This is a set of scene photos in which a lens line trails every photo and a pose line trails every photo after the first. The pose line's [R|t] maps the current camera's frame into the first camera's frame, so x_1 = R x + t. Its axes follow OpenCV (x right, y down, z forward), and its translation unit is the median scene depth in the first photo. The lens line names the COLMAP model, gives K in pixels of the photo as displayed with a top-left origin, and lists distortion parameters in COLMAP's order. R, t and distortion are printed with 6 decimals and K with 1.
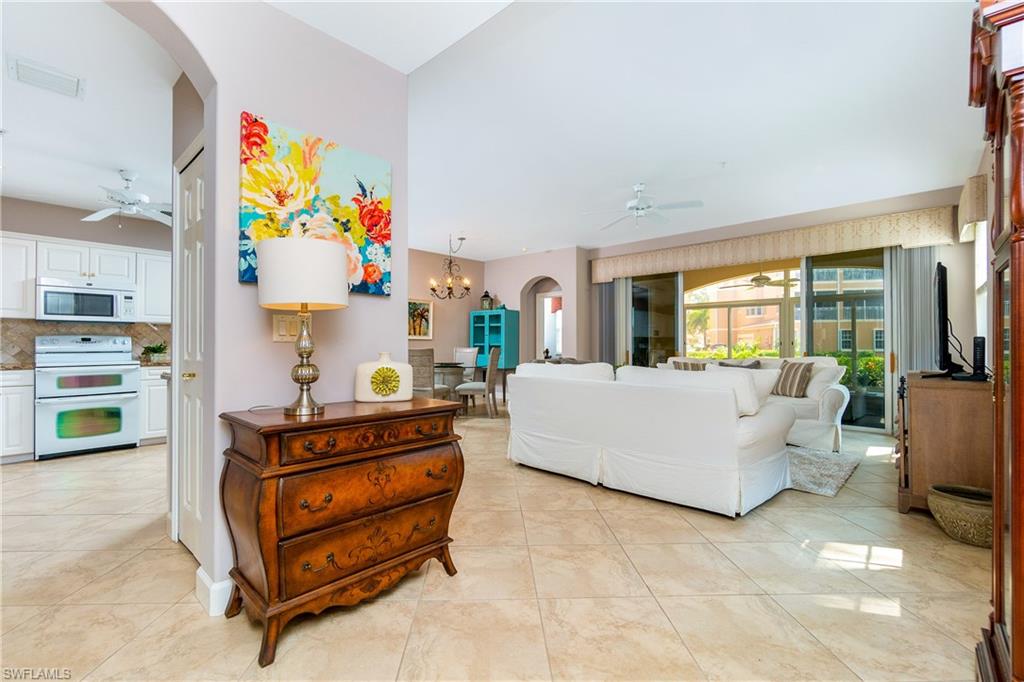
lens RADIAL K [[449.0, 0, 505.2], [0, 449.0, 342.3], [0, 0, 1]] dist [0.001988, 0.000212]
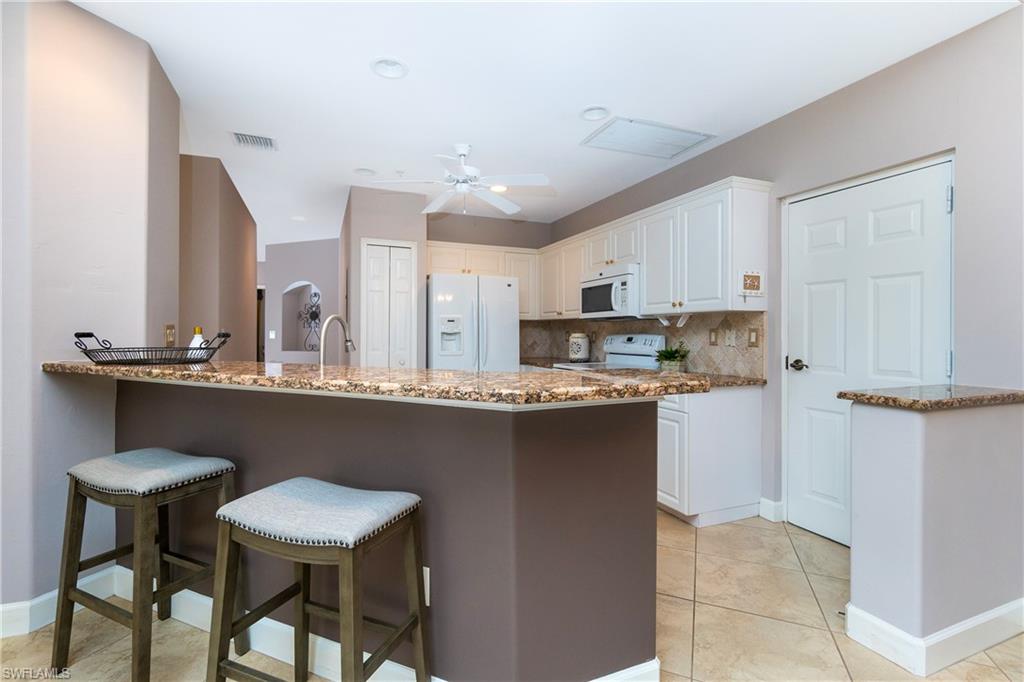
lens RADIAL K [[449.0, 0, 513.5], [0, 449.0, 338.5], [0, 0, 1]] dist [0.001988, 0.000212]
pose [[-0.419448, 0.010083, -0.907723, -0.073376], [0.001717, 0.999945, 0.010314, -0.015774], [0.907778, 0.002768, -0.419442, 1.140743]]
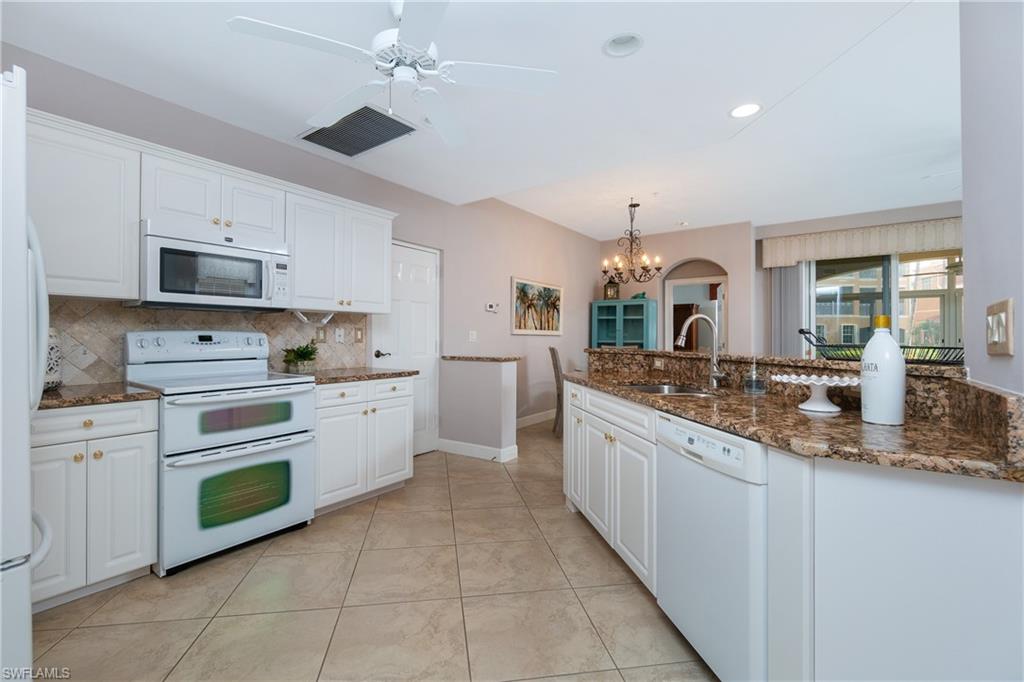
lens RADIAL K [[449.0, 0, 494.6], [0, 449.0, 332.0], [0, 0, 1]] dist [0.001988, 0.000212]
pose [[0.995032, 0.004931, 0.099435, -0.615031], [-0.004262, 0.999967, -0.006941, -0.011129], [-0.099466, 0.006483, 0.995020, 0.390704]]
